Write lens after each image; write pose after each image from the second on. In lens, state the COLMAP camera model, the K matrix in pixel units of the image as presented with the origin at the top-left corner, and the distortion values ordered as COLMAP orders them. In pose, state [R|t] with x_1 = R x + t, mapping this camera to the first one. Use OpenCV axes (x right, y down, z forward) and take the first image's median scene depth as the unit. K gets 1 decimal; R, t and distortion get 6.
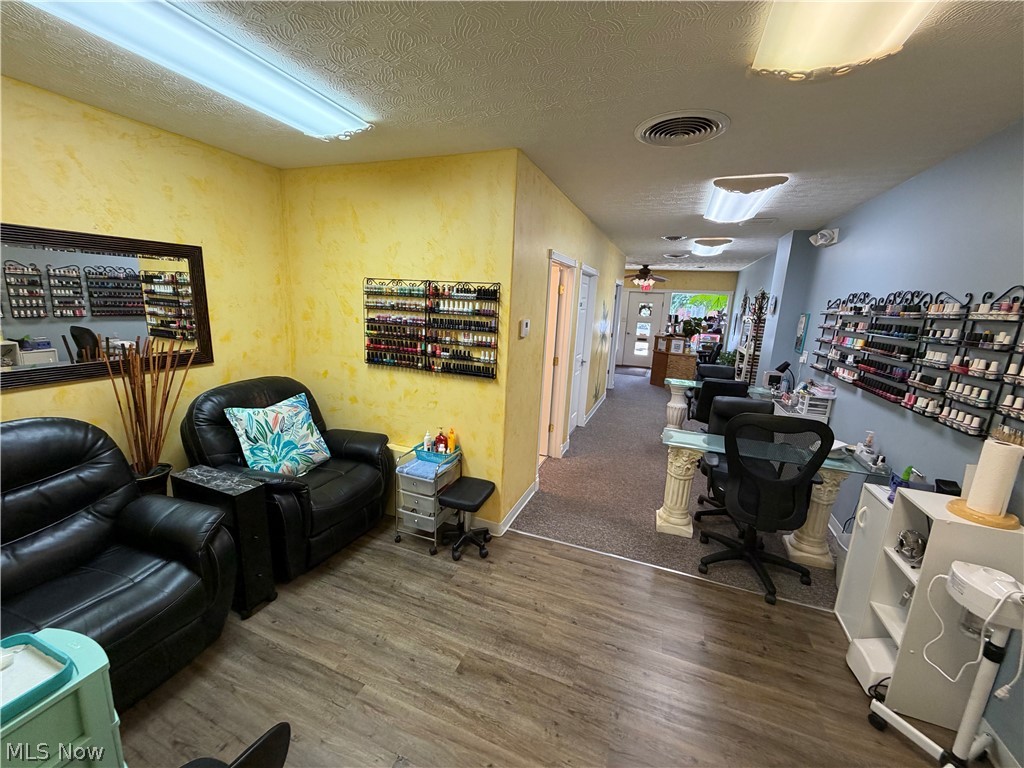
lens RADIAL K [[411.1, 0, 511.0], [0, 411.1, 383.3], [0, 0, 1]] dist [-0.002157, 0.000475]
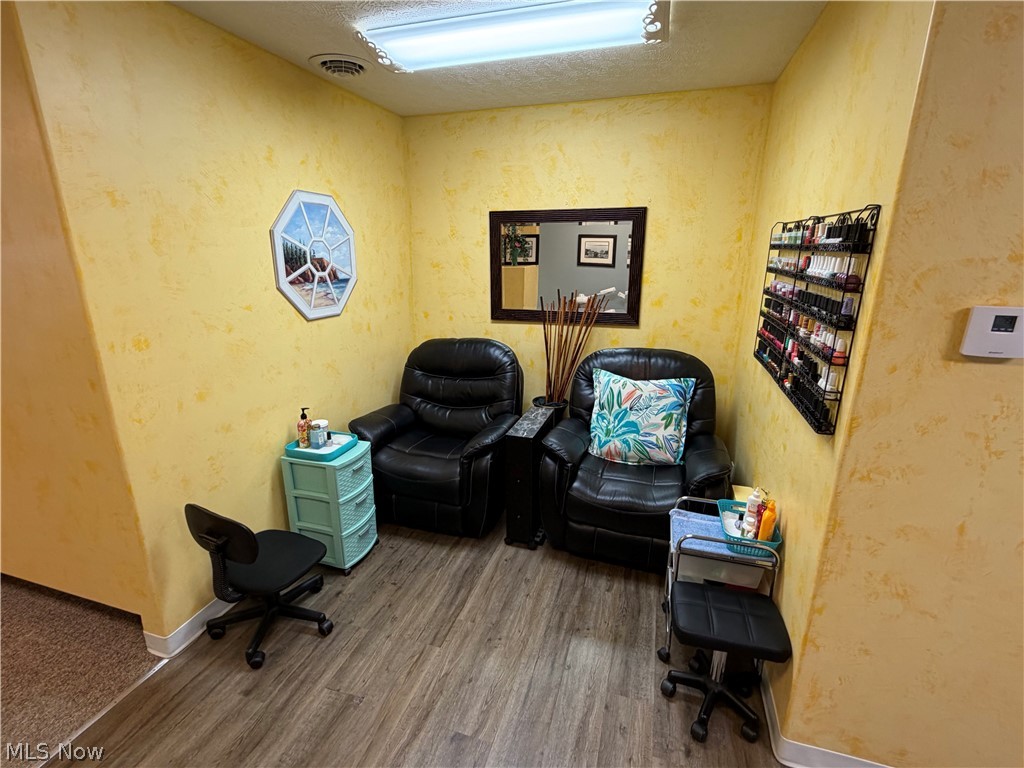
lens RADIAL K [[475.9, 0, 505.4], [0, 475.9, 383.9], [0, 0, 1]] dist [-0.010720, 0.001603]
pose [[0.066330, 0.231293, -0.970620, 0.382653], [-0.200324, 0.956043, 0.214130, -0.094021], [0.977482, 0.180236, 0.109748, 0.563964]]
